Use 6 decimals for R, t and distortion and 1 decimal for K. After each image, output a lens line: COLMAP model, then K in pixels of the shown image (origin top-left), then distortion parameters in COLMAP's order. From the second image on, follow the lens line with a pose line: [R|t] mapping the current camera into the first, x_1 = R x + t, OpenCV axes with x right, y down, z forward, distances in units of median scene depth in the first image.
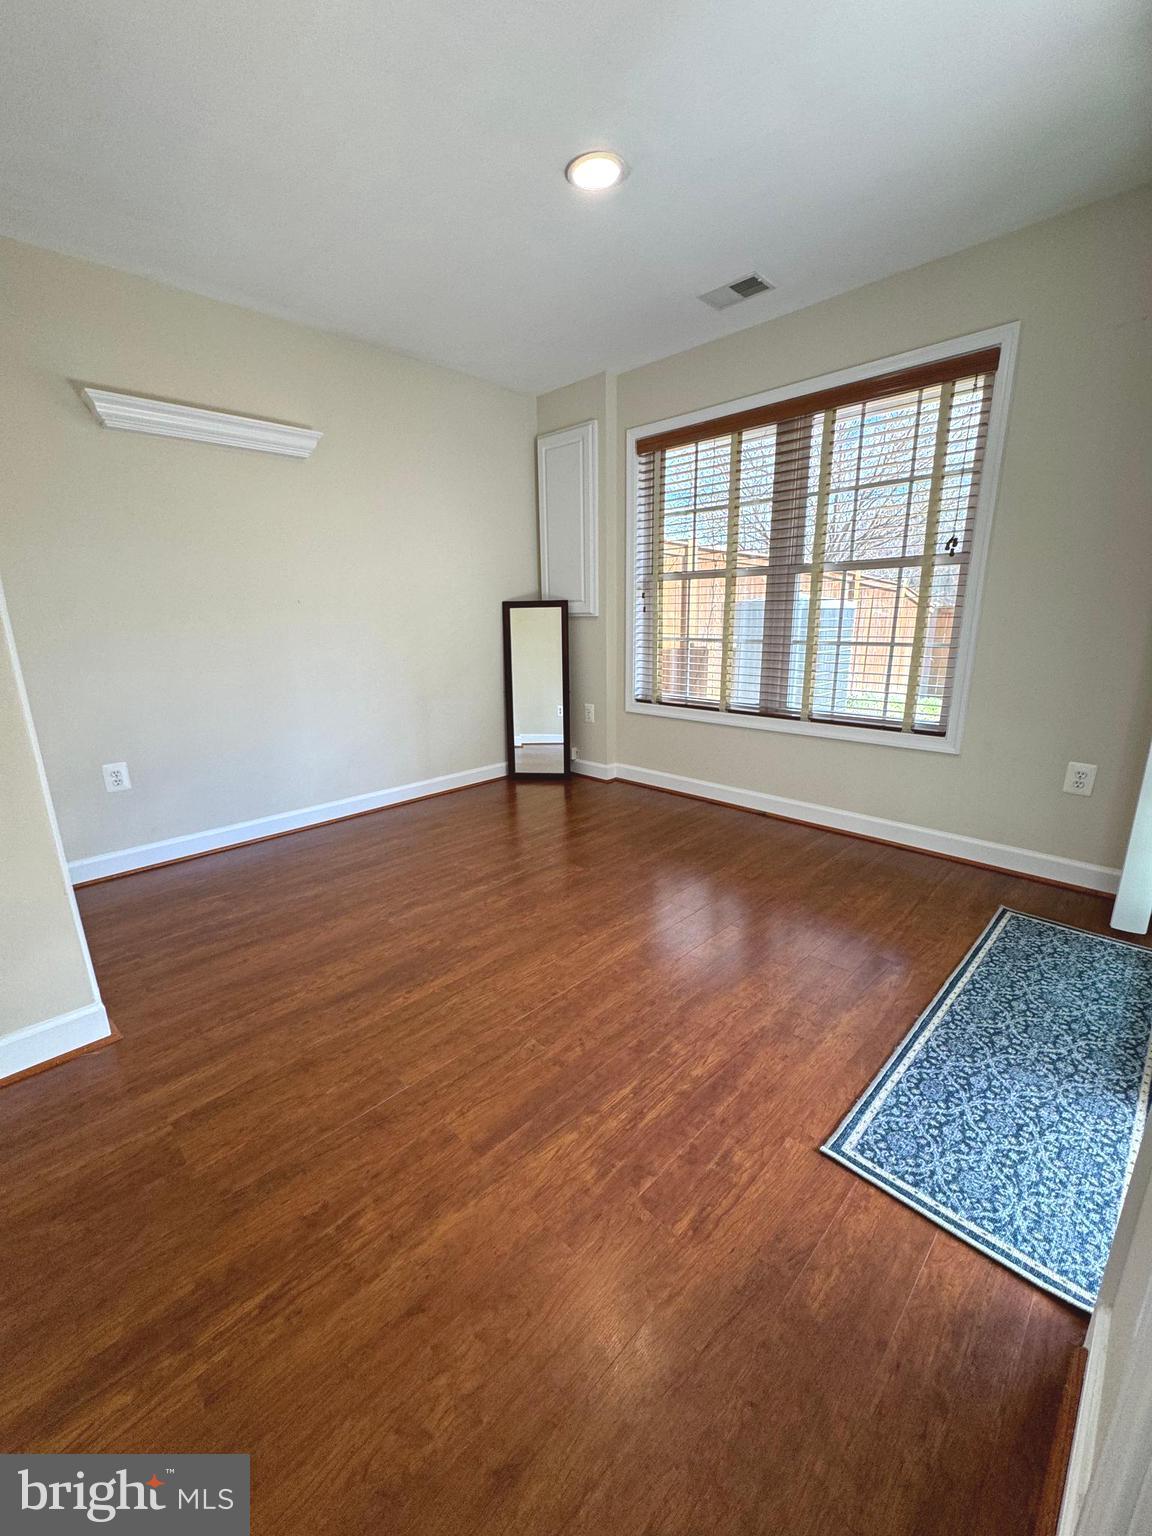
lens RADIAL K [[610.8, 0, 576.8], [0, 610.8, 767.0], [0, 0, 1]] dist [-0.002893, 0.000490]
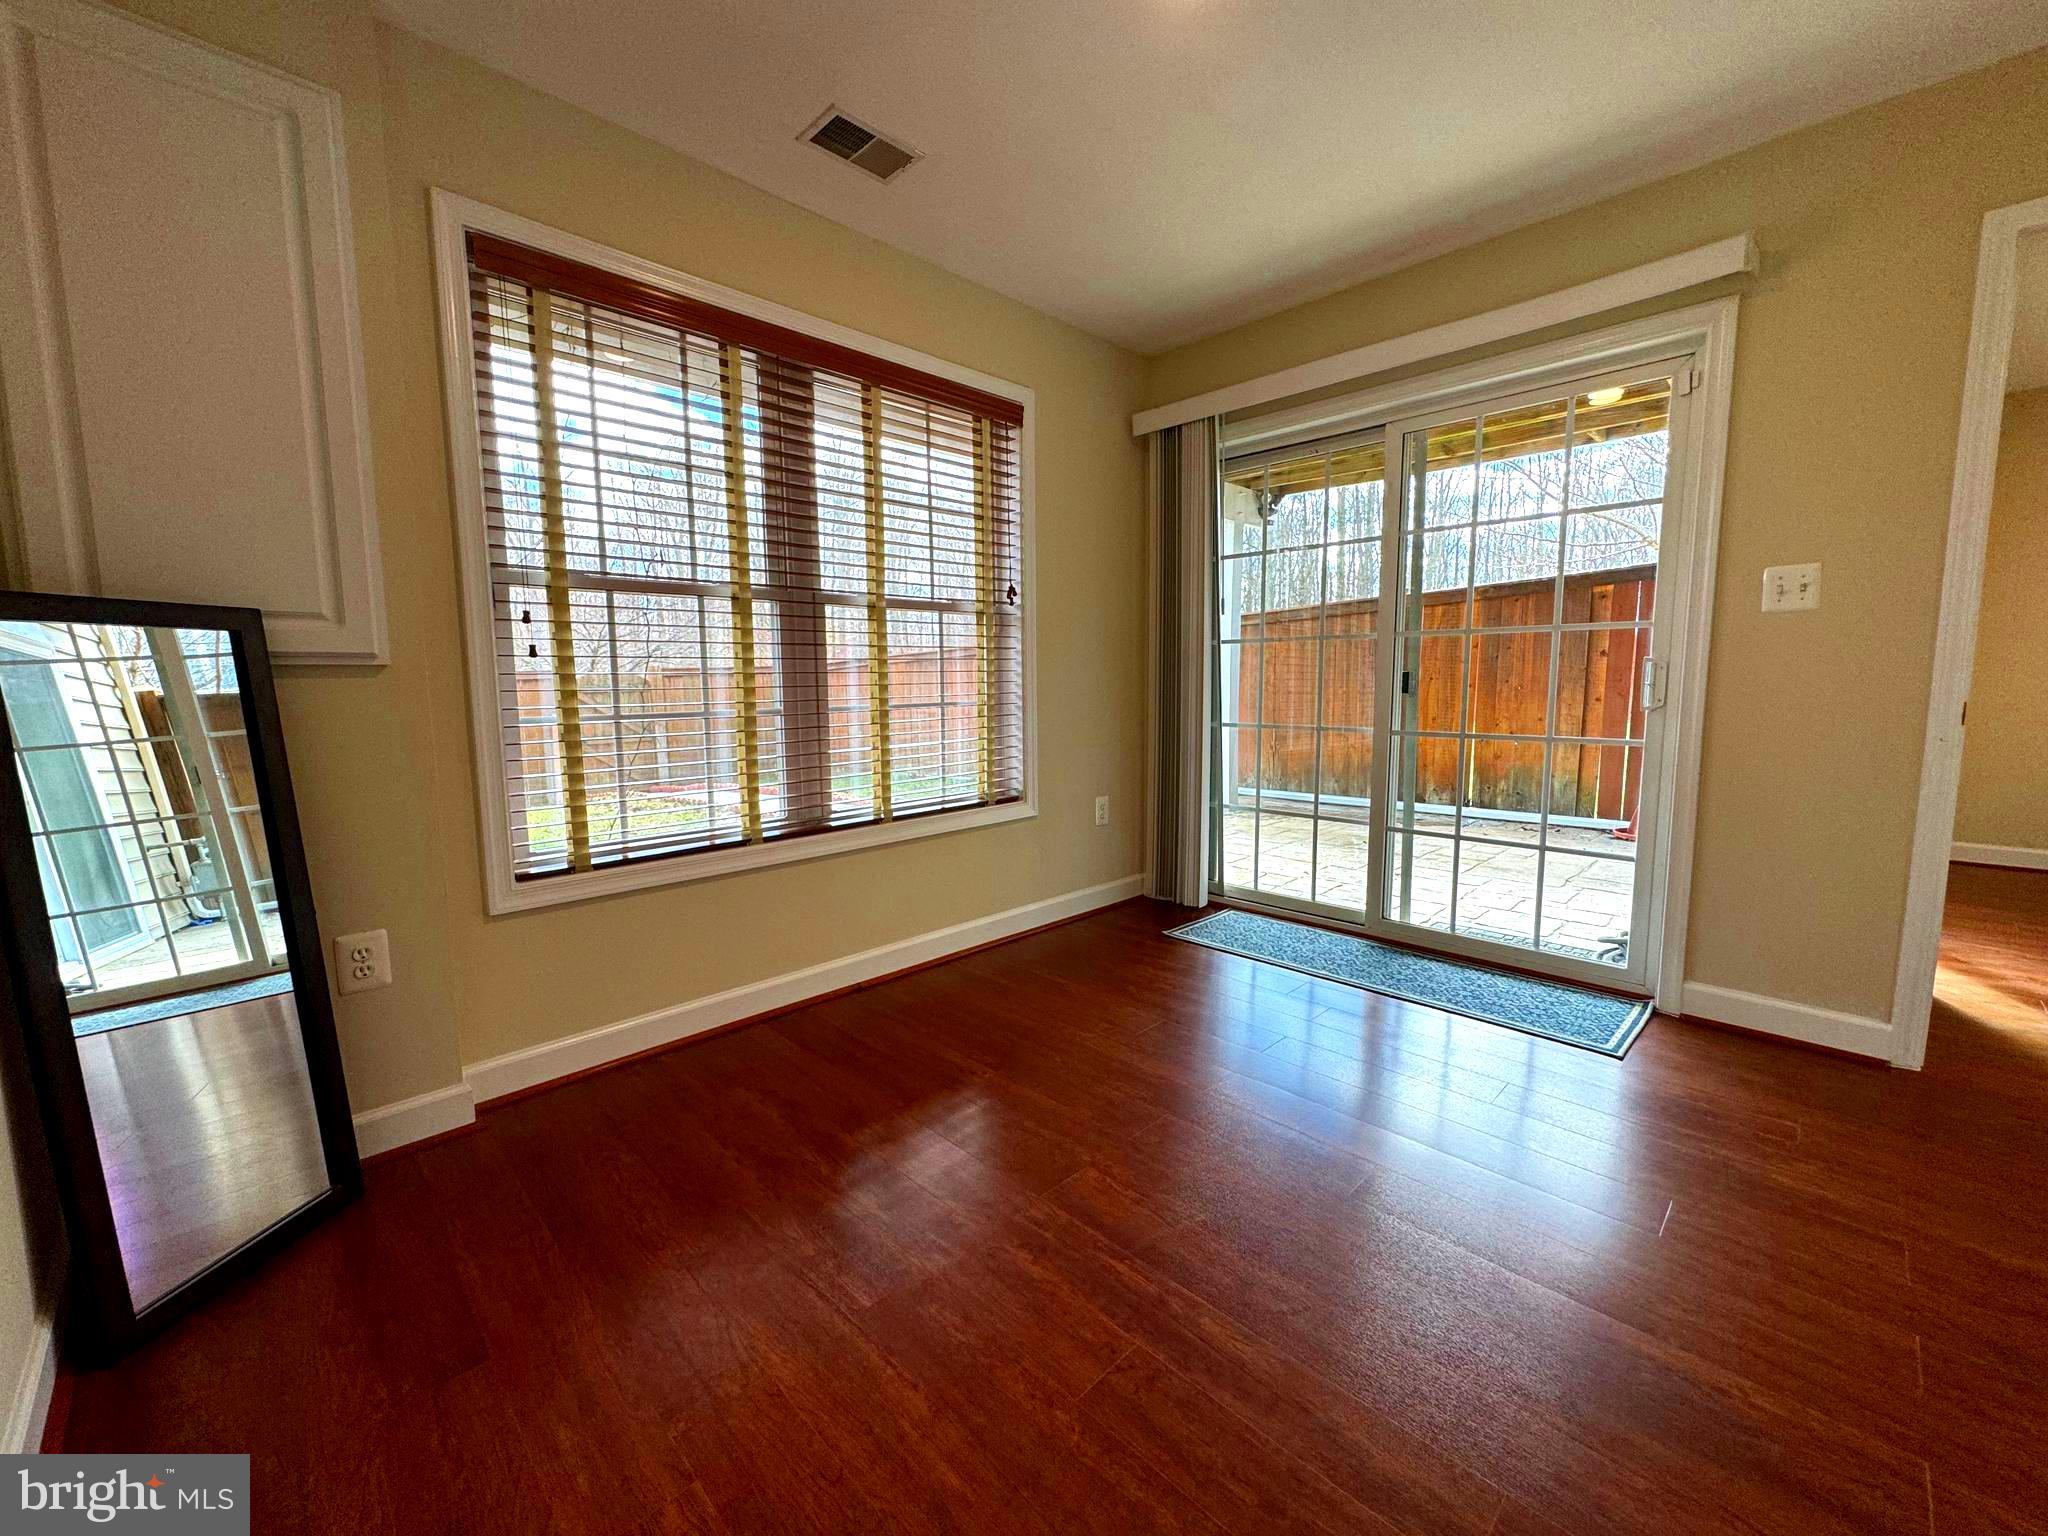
lens RADIAL K [[814.4, 0, 1022.9], [0, 814.4, 766.3], [0, 0, 1]] dist [-0.002893, 0.000490]
pose [[0.010111, -0.094269, 0.995495, -0.663789], [0.255753, 0.962677, 0.088564, -0.229603], [-0.966689, 0.253705, 0.033843, 1.060424]]
